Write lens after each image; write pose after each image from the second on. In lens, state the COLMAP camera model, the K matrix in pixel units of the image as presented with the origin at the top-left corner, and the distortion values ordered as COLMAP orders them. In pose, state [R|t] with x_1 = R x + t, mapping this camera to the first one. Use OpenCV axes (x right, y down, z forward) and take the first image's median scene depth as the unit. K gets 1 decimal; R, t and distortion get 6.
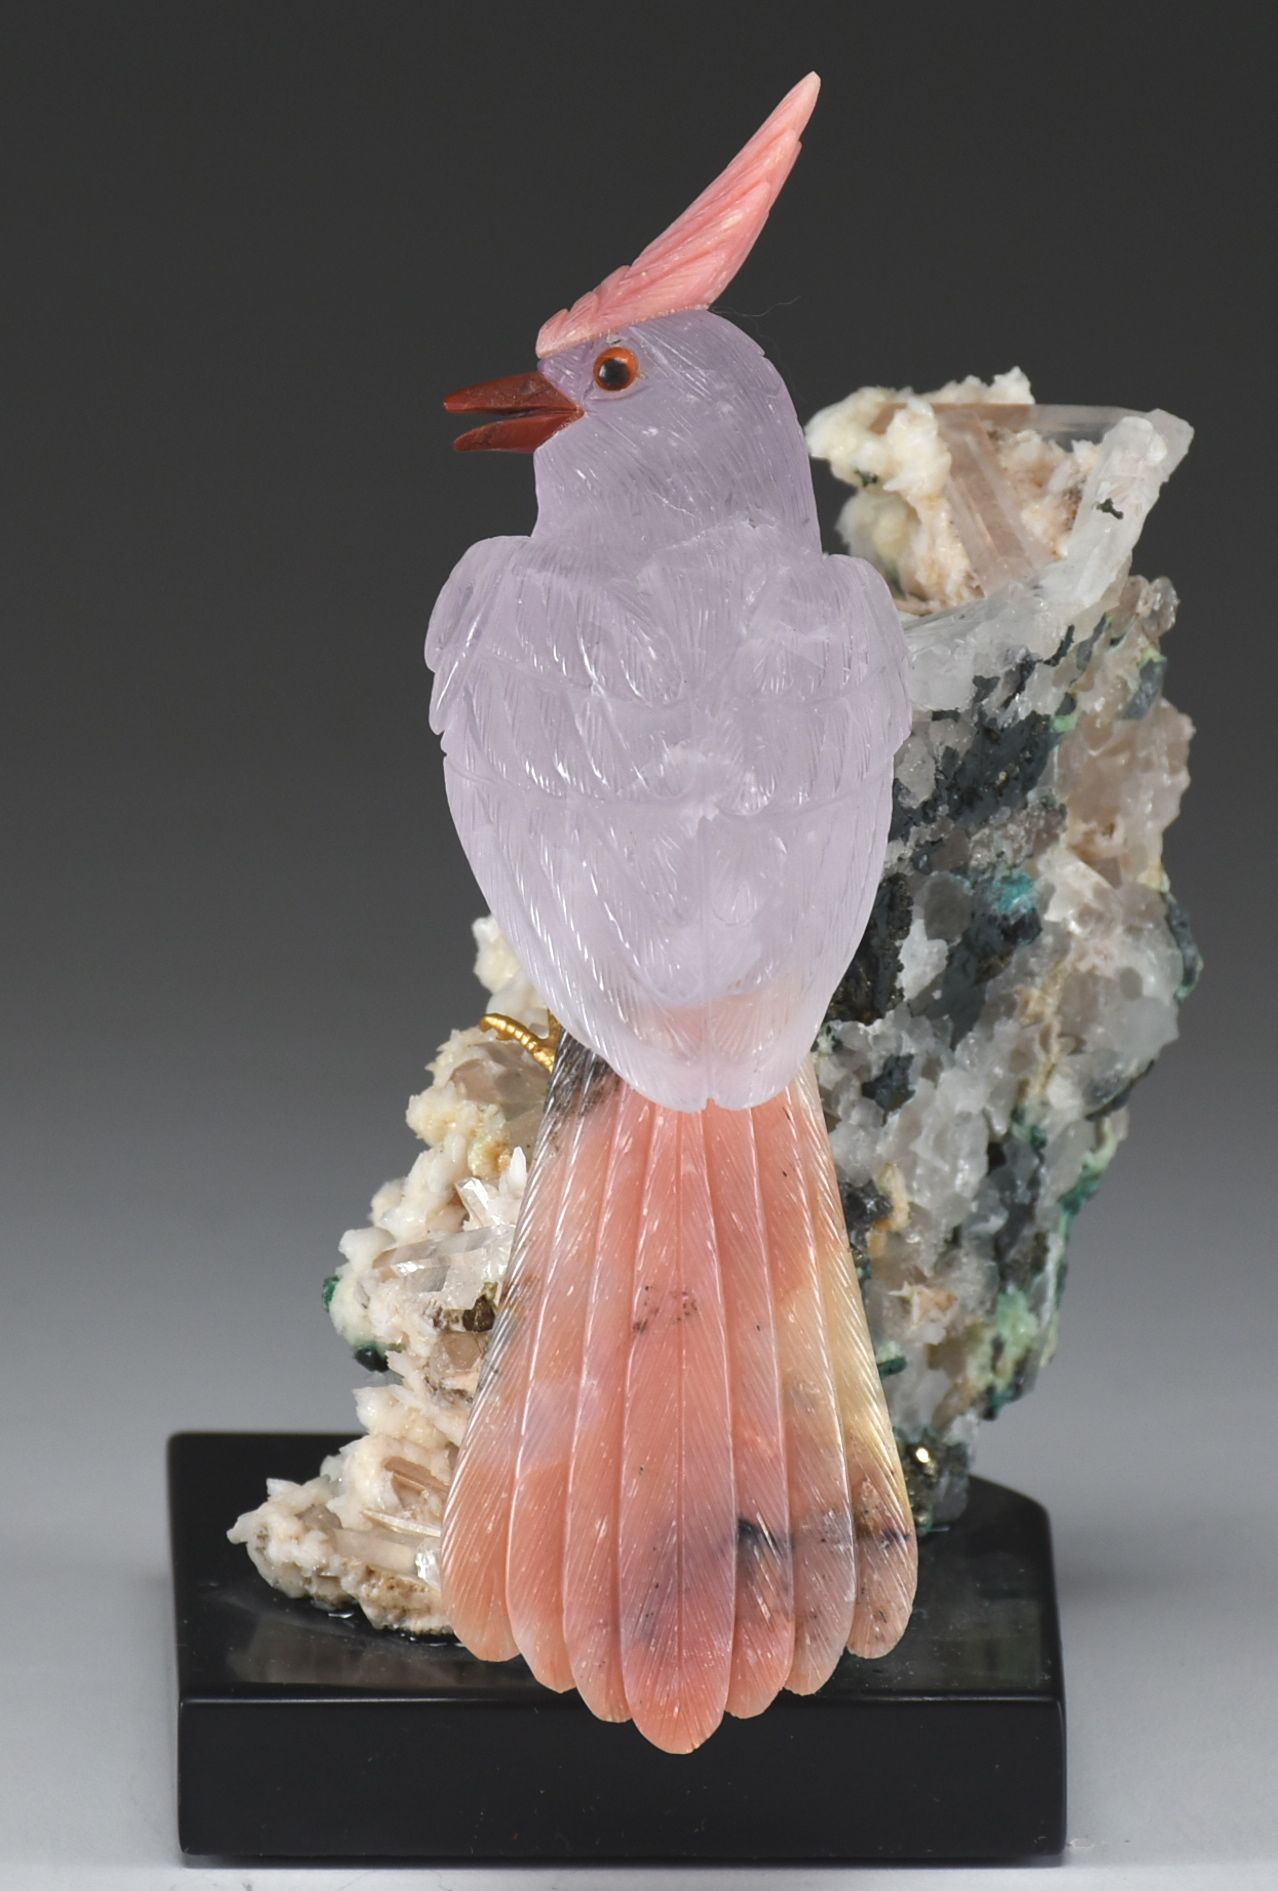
lens RADIAL K [[8166.7, 0, 641.6], [0, 8166.7, 944.7], [0, 0, 1]] dist [0.231082, 0.000000]
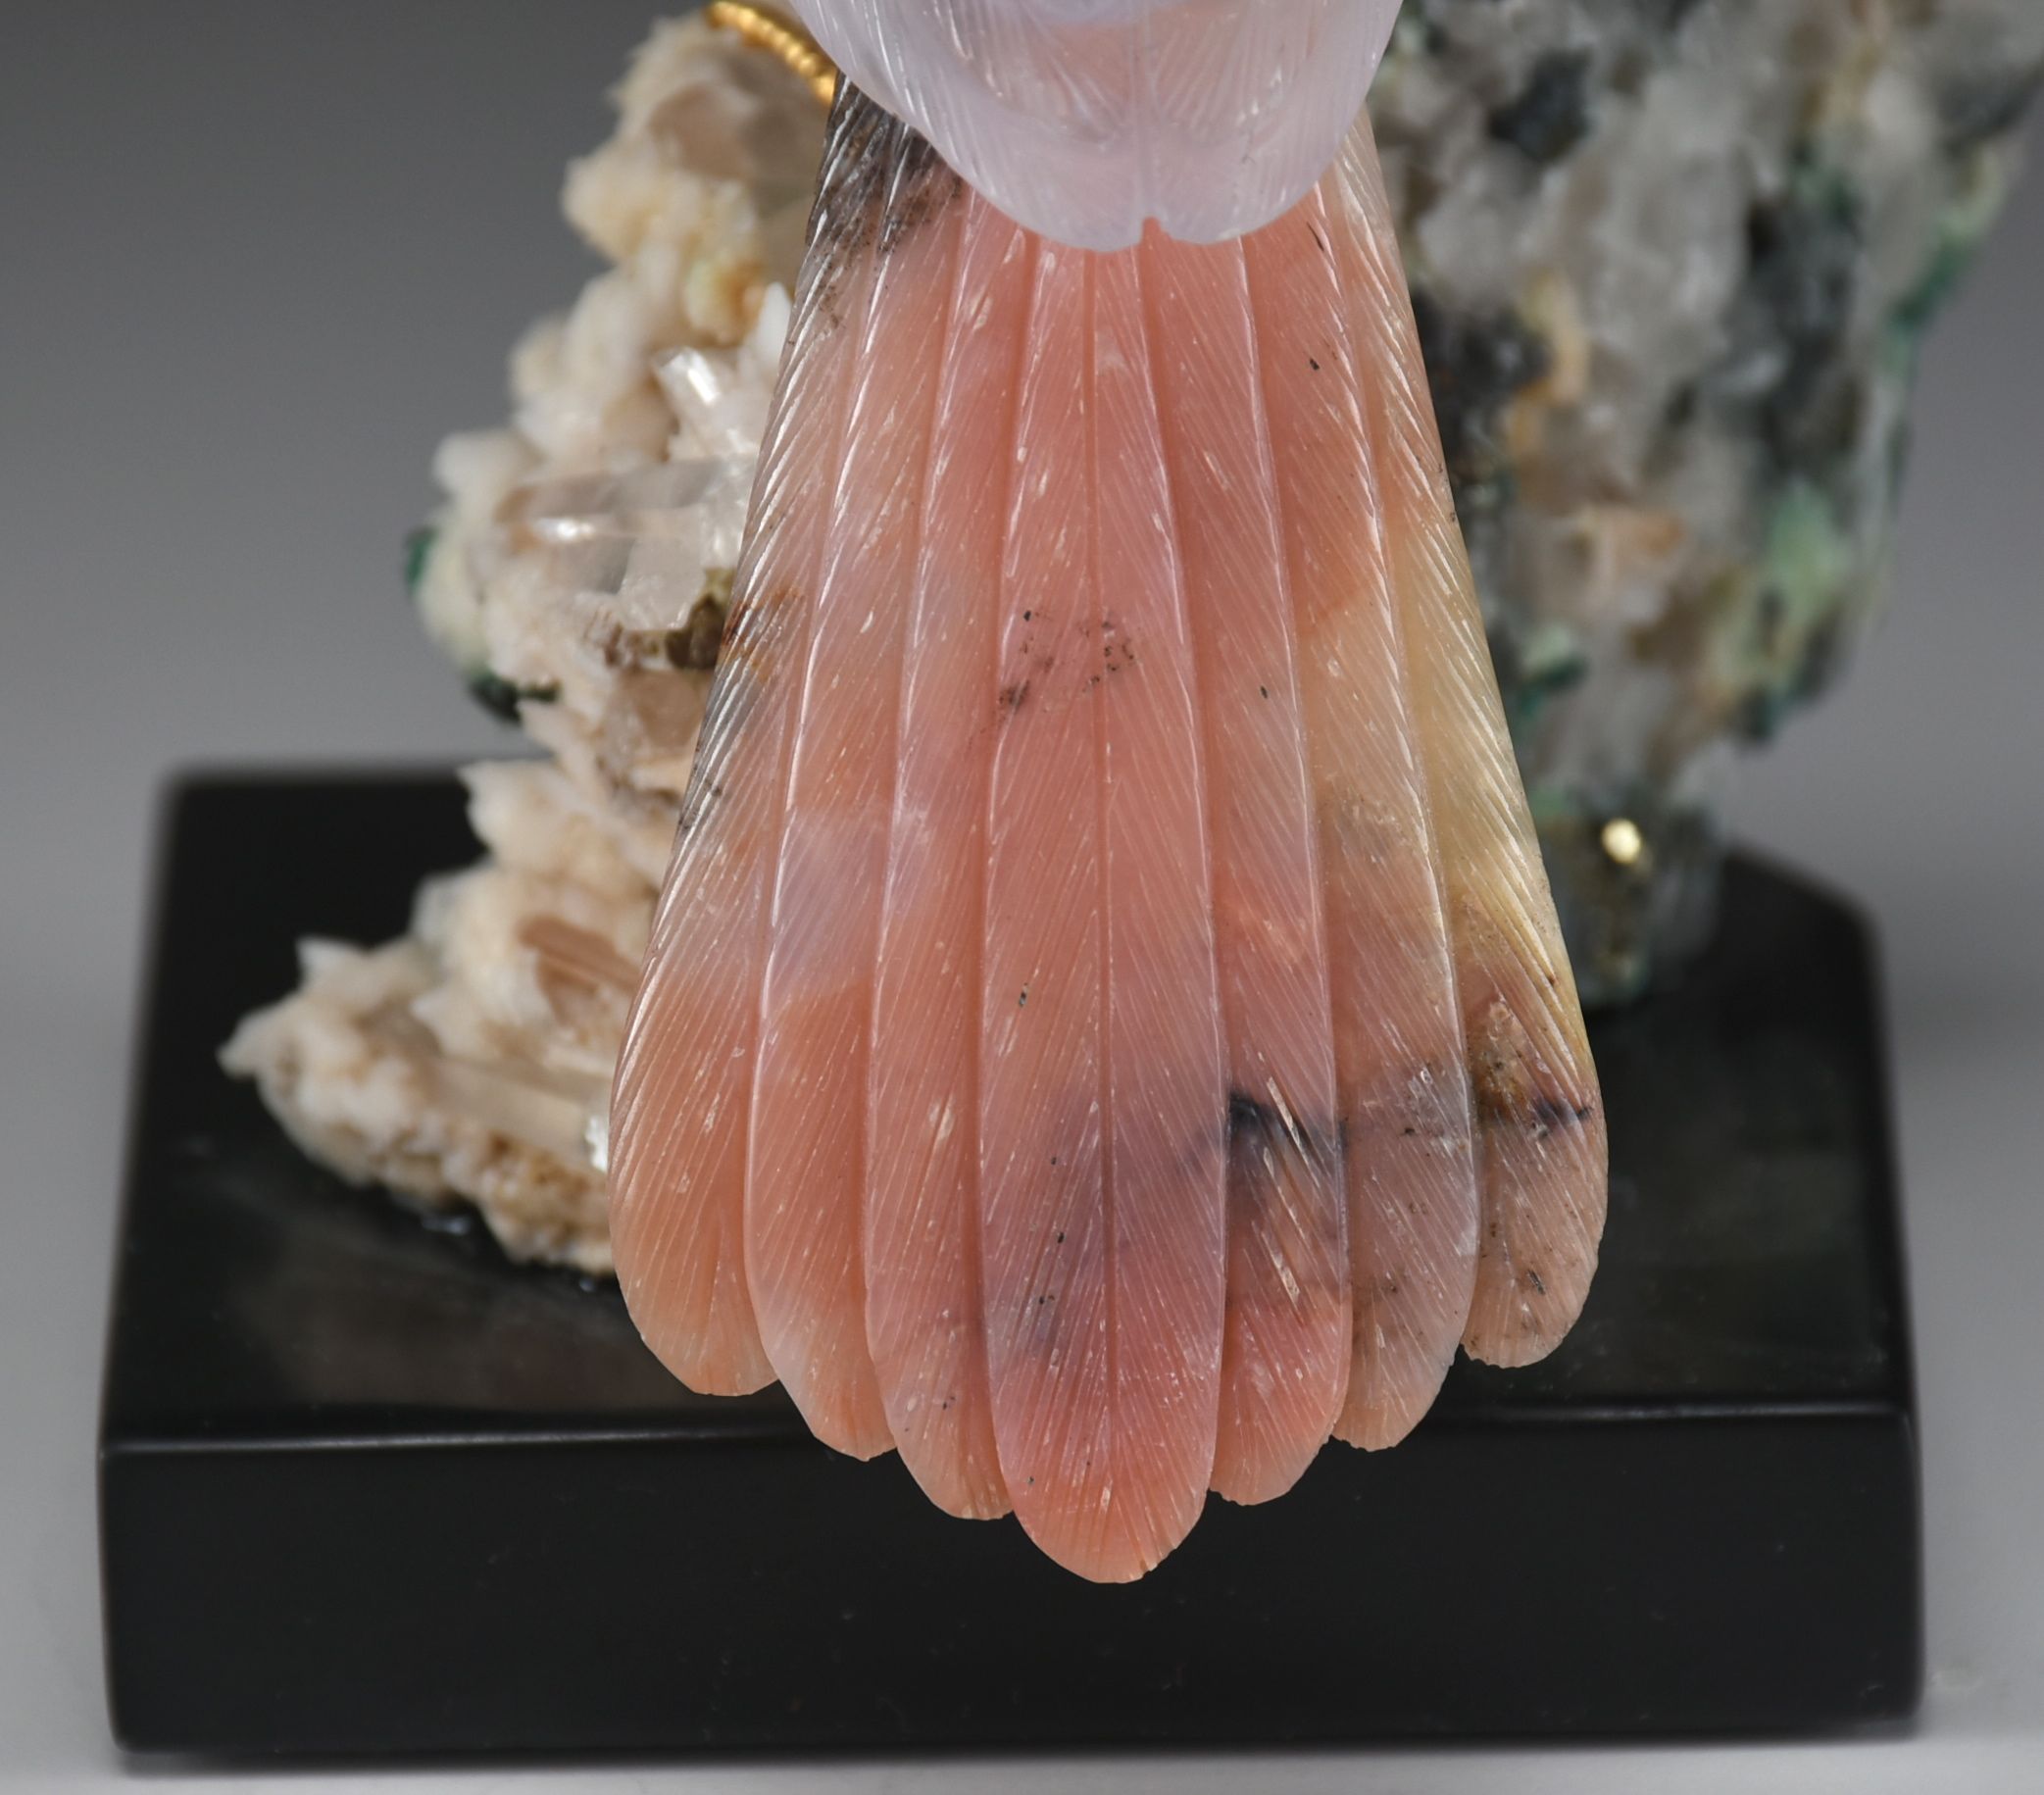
lens RADIAL K [[13097.3, 0, 1016.4], [0, 13097.3, 898.0], [0, 0, 1]] dist [0.349726, 0.000000]
pose [[0.999684, -0.019835, -0.015440, 0.011293], [0.021240, 0.995071, 0.096866, -0.015285], [0.013443, -0.097163, 0.995178, 0.236368]]
